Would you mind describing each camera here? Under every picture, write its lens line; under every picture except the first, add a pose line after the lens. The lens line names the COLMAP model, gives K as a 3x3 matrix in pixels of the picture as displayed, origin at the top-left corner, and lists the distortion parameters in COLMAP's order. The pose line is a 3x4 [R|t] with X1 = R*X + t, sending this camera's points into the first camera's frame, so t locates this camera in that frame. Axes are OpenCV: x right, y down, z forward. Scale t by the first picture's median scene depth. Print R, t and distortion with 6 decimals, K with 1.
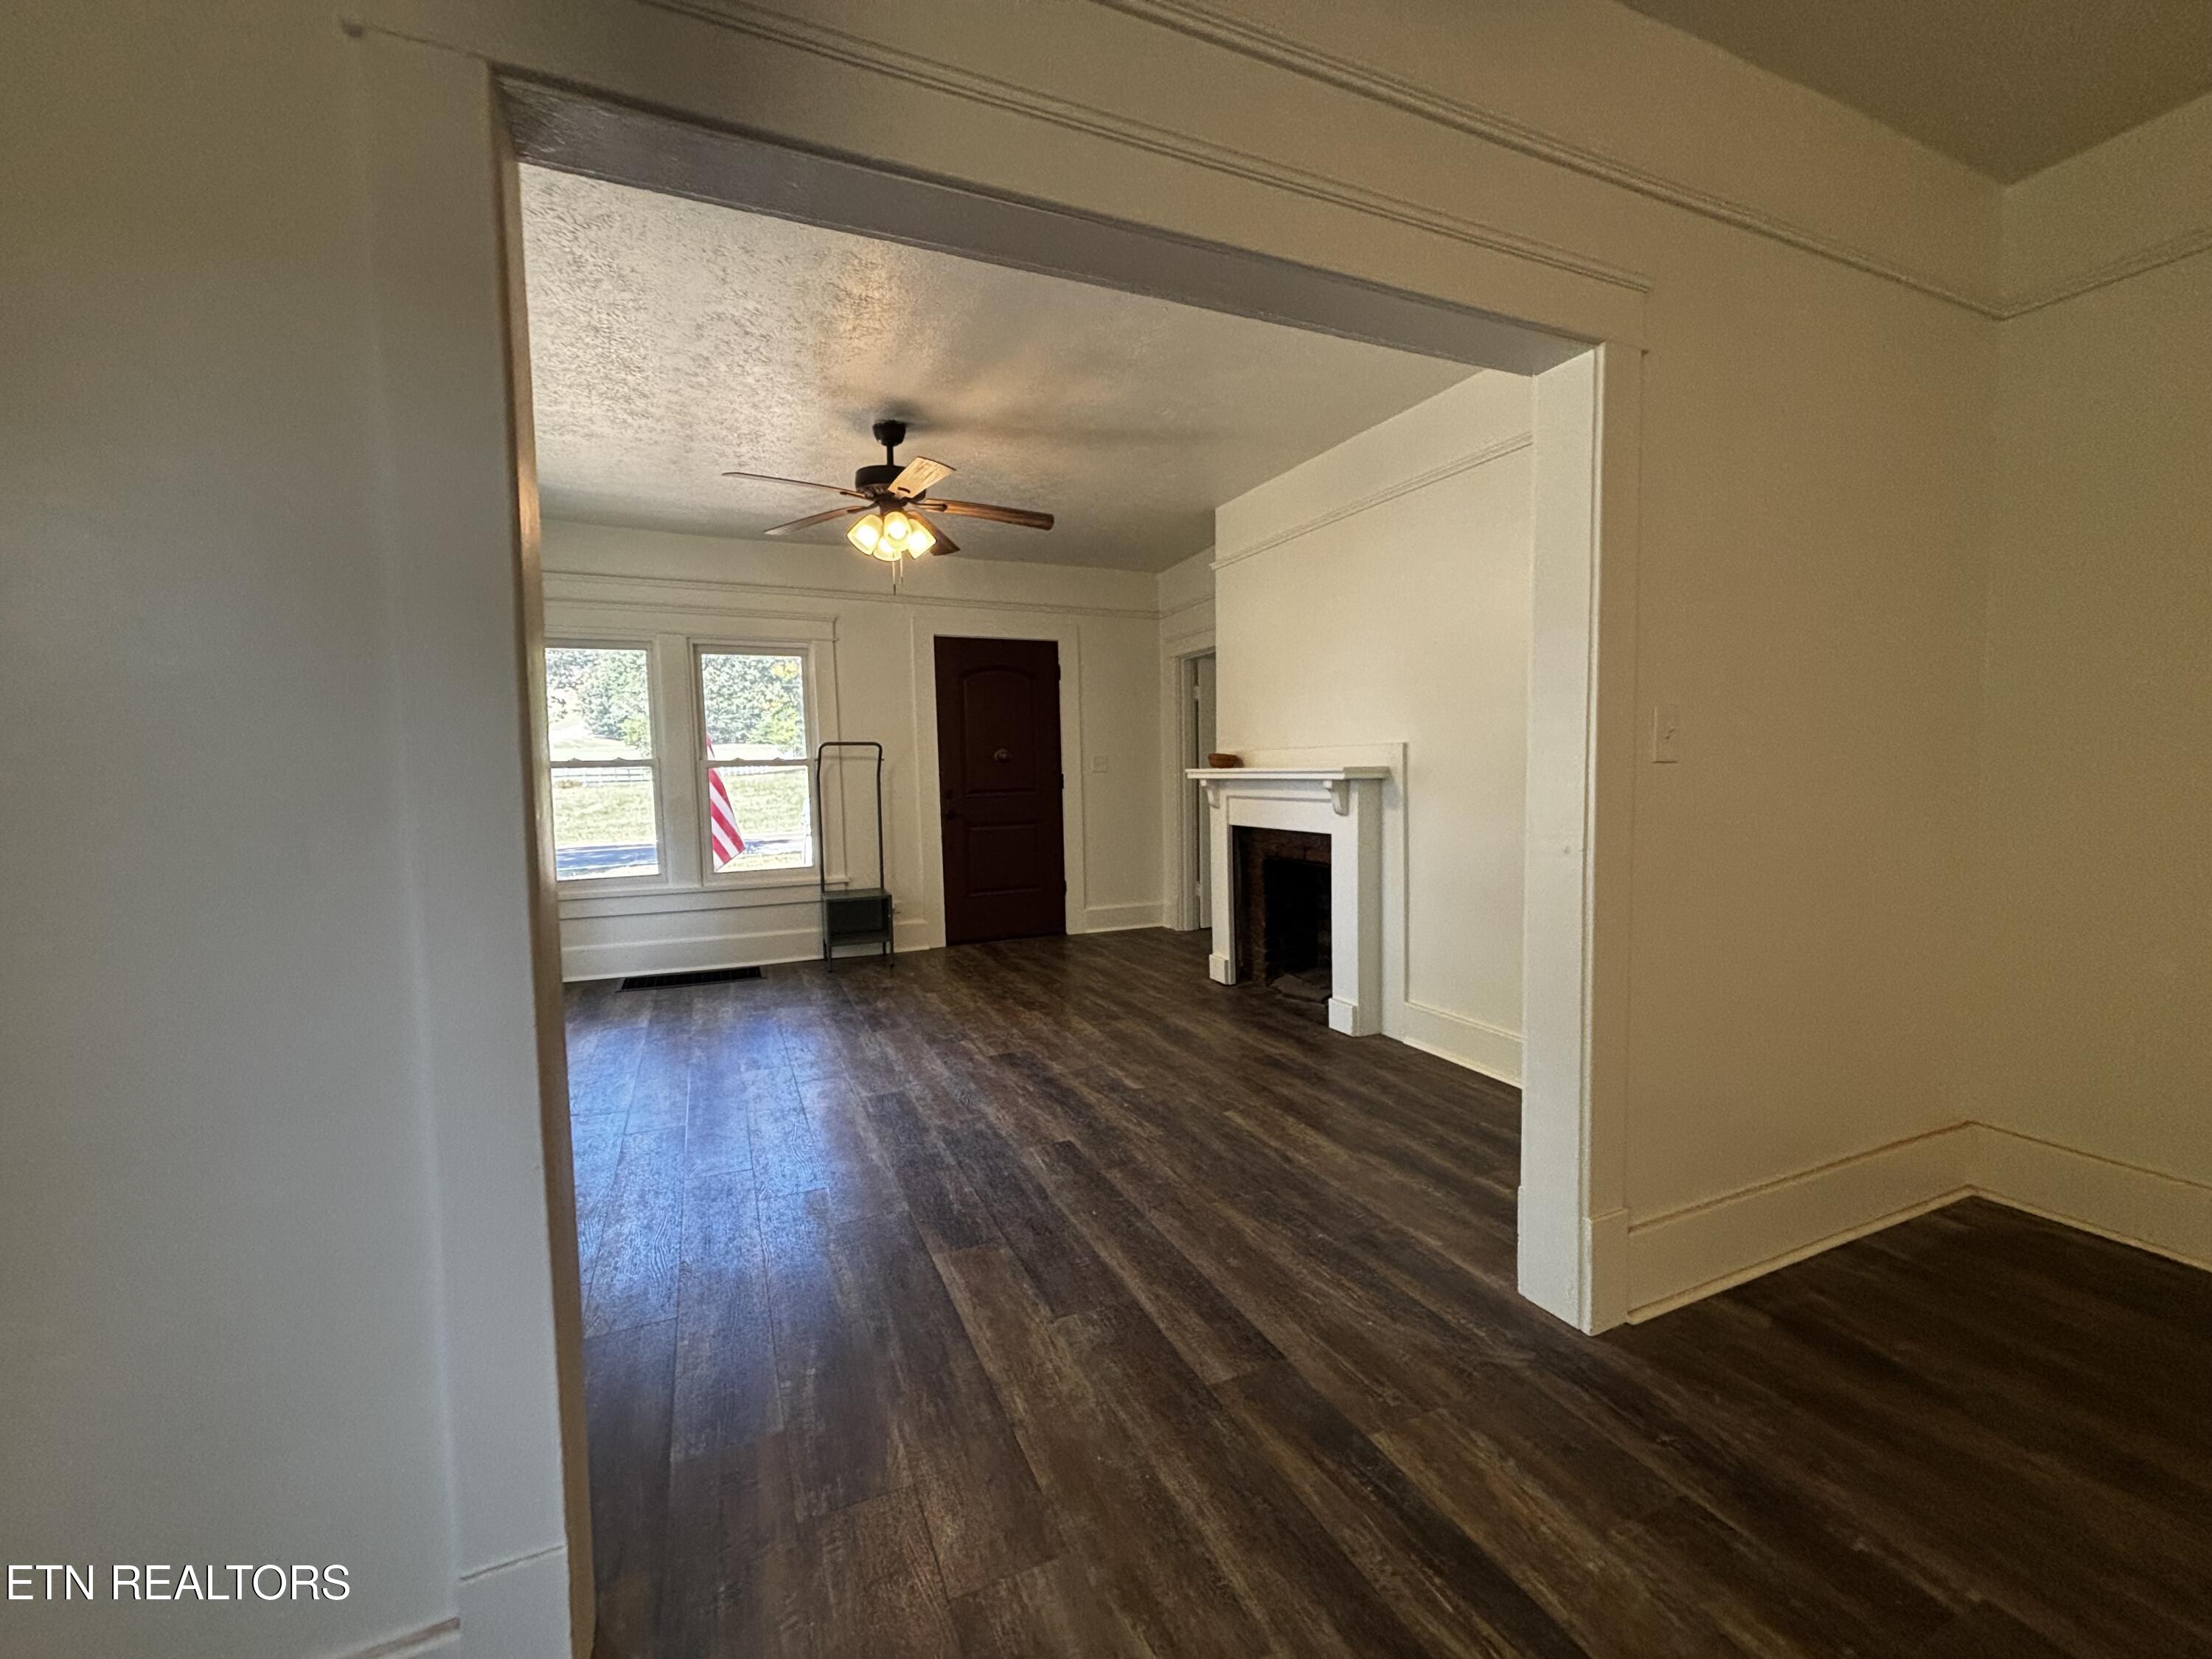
lens RADIAL K [[904.5, 0, 1104.6], [0, 904.5, 831.7], [0, 0, 1]] dist [-0.003264, -0.000229]
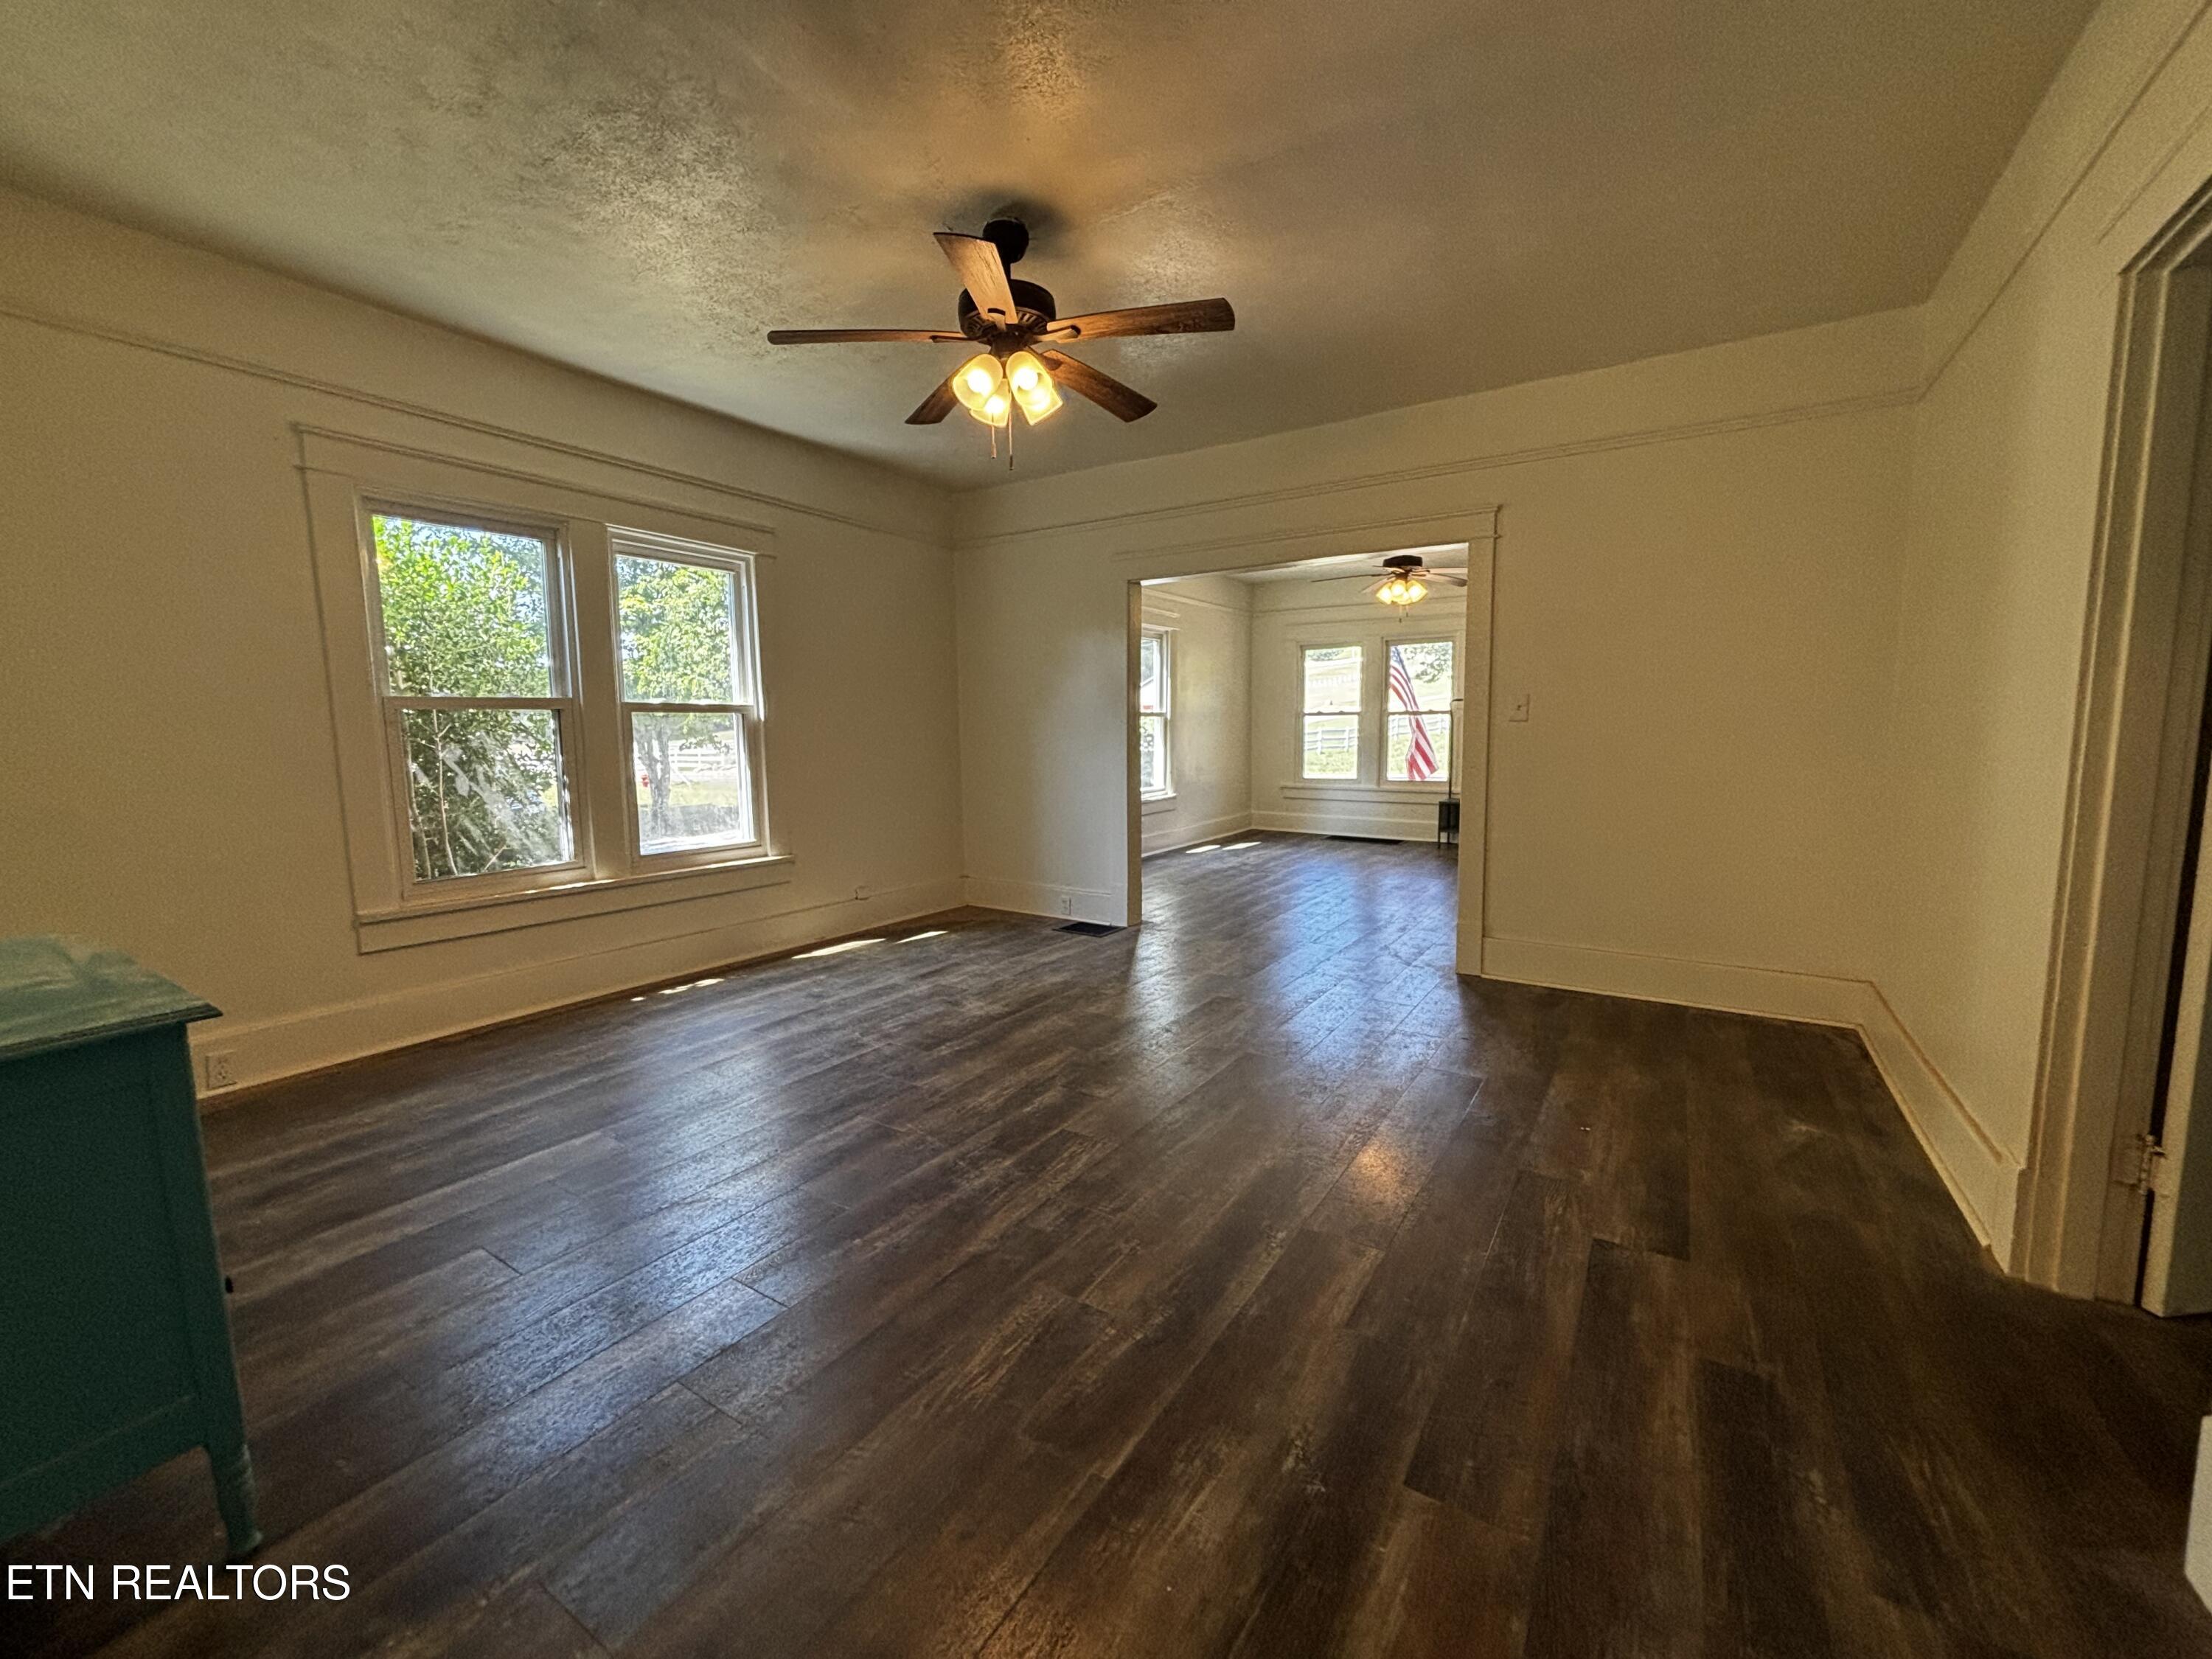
lens RADIAL K [[904.5, 0, 1099.3], [0, 904.5, 832.1], [0, 0, 1]] dist [-0.003264, -0.000229]
pose [[0.554207, 0.111371, -0.824894, 0.939894], [-0.058310, 0.993768, 0.094996, 0.018403], [0.830334, -0.004548, 0.557248, -0.513797]]
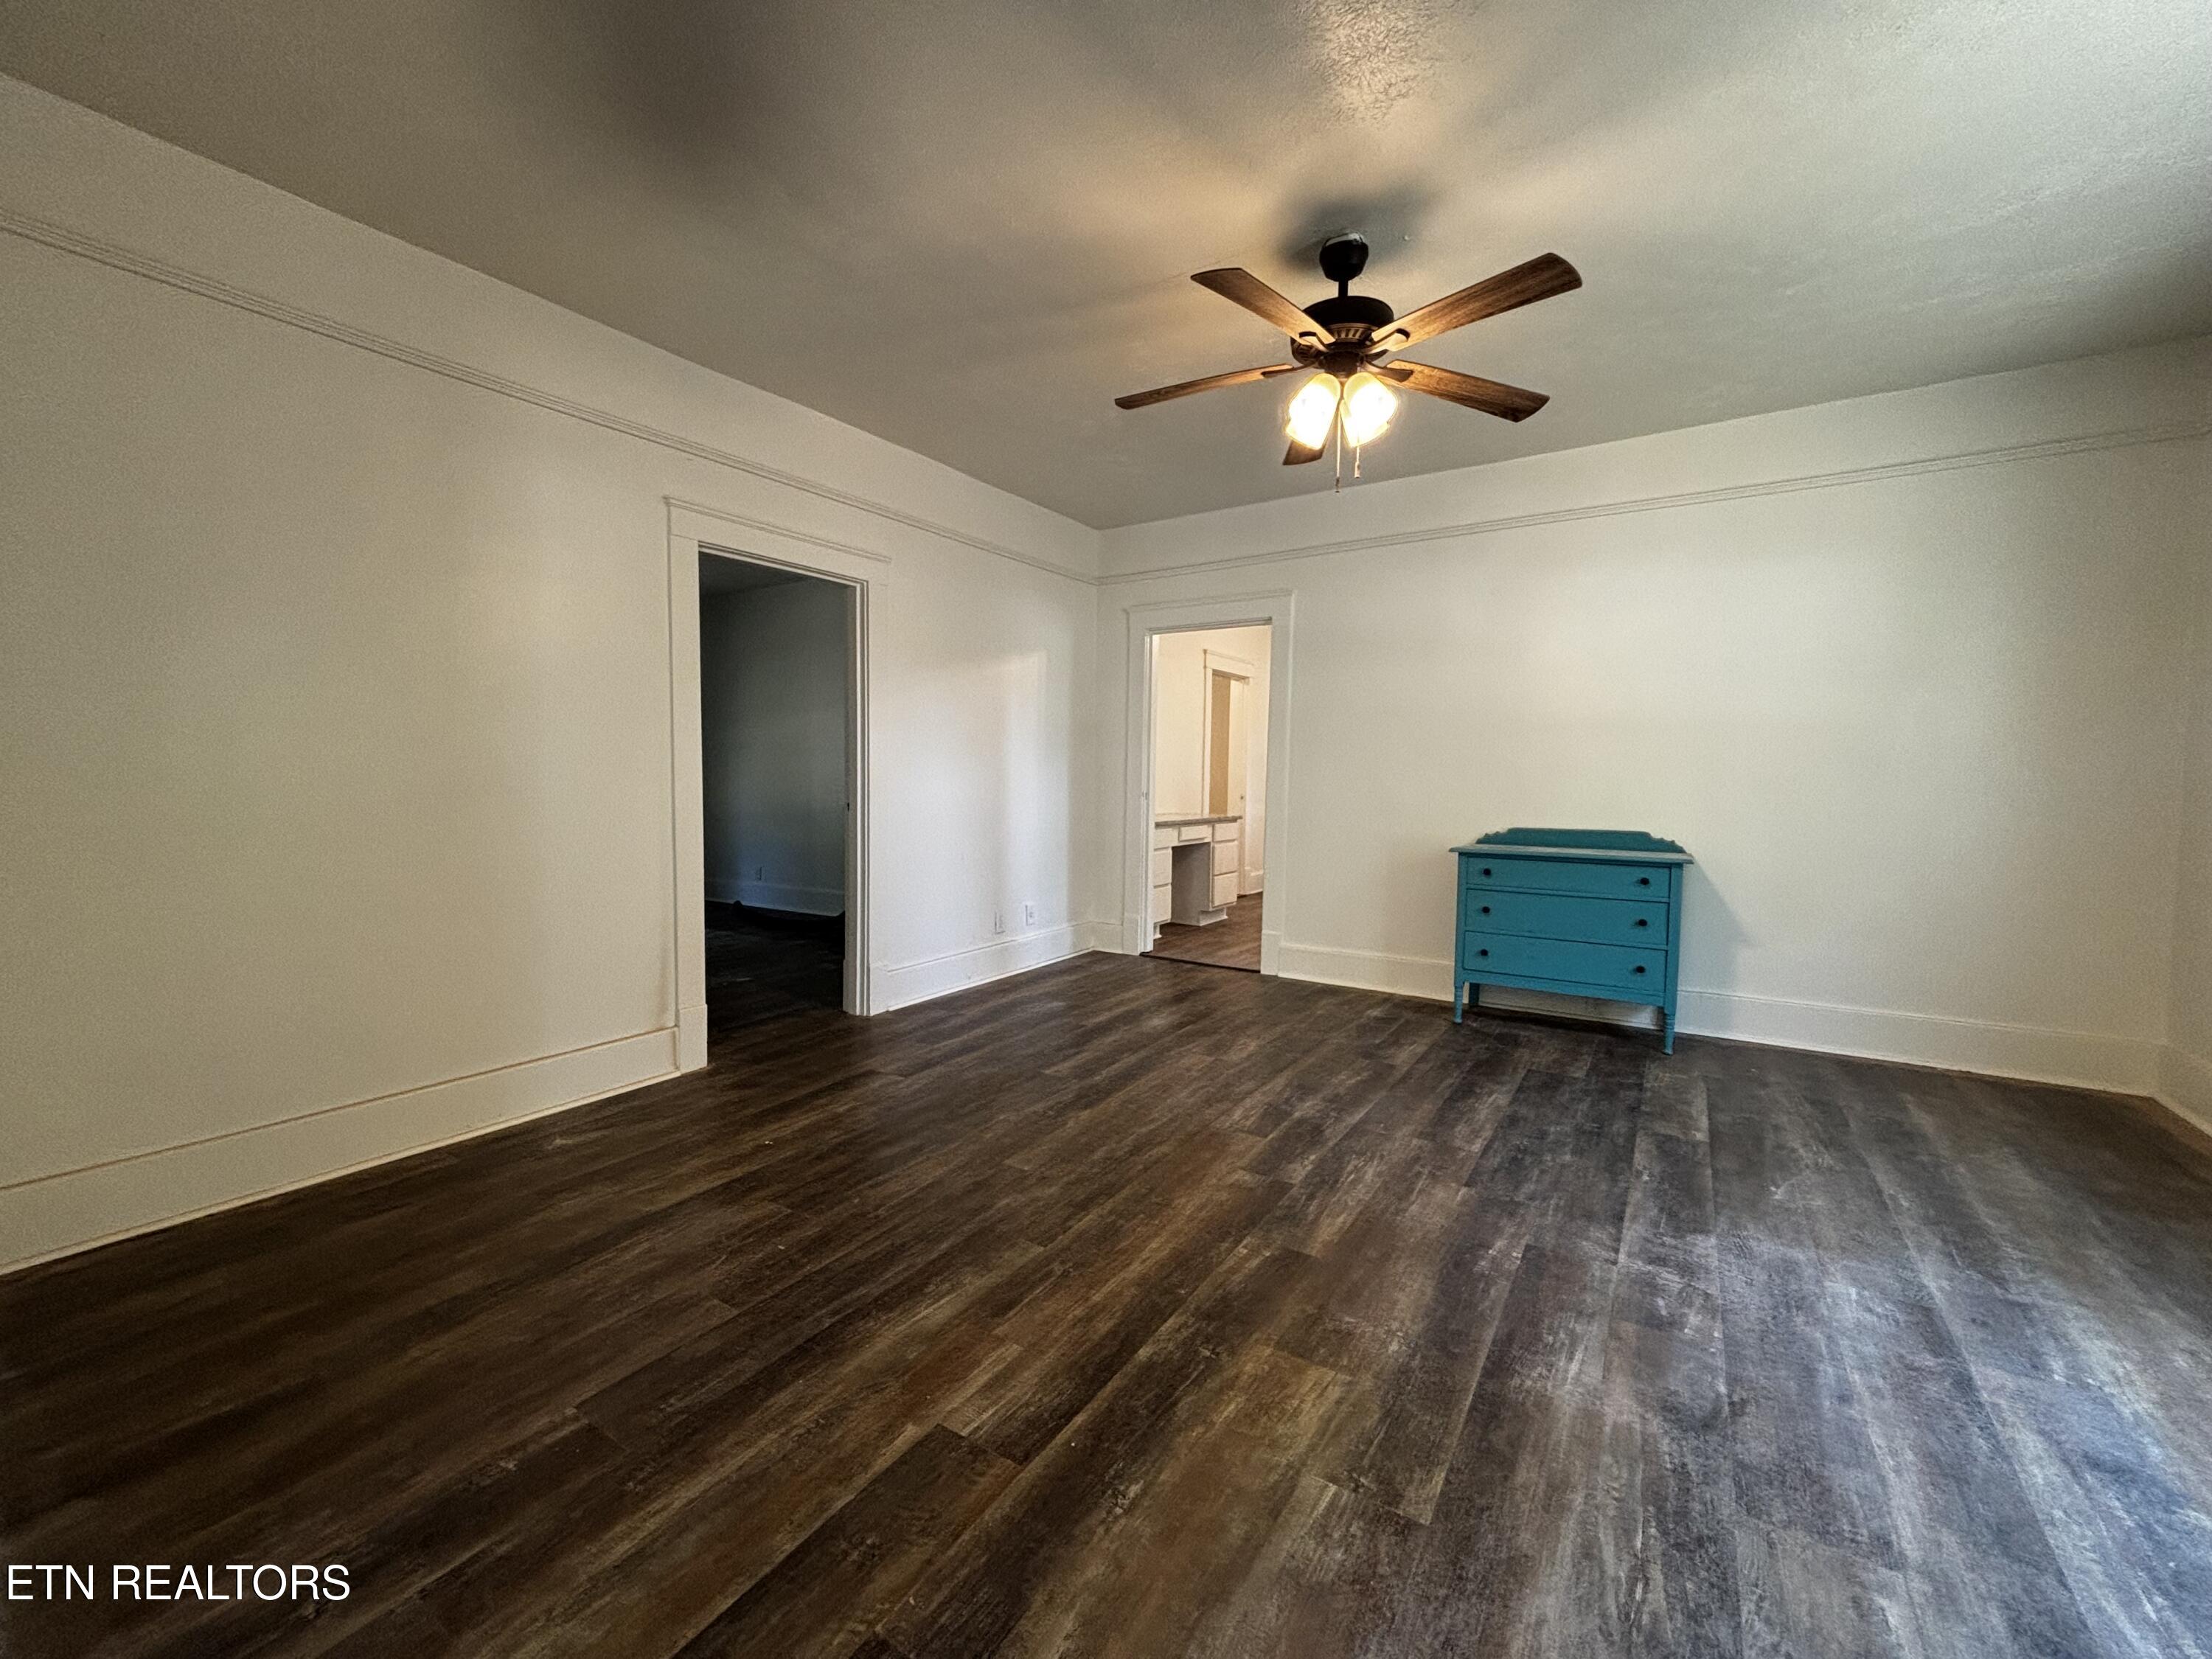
lens RADIAL K [[904.5, 0, 1107.5], [0, 904.5, 831.7], [0, 0, 1]] dist [-0.003264, -0.000229]
pose [[-0.555595, -0.032729, 0.830809, -0.152779], [0.059279, 0.995123, 0.078844, -0.002057], [-0.829338, 0.093055, -0.550945, 0.336743]]
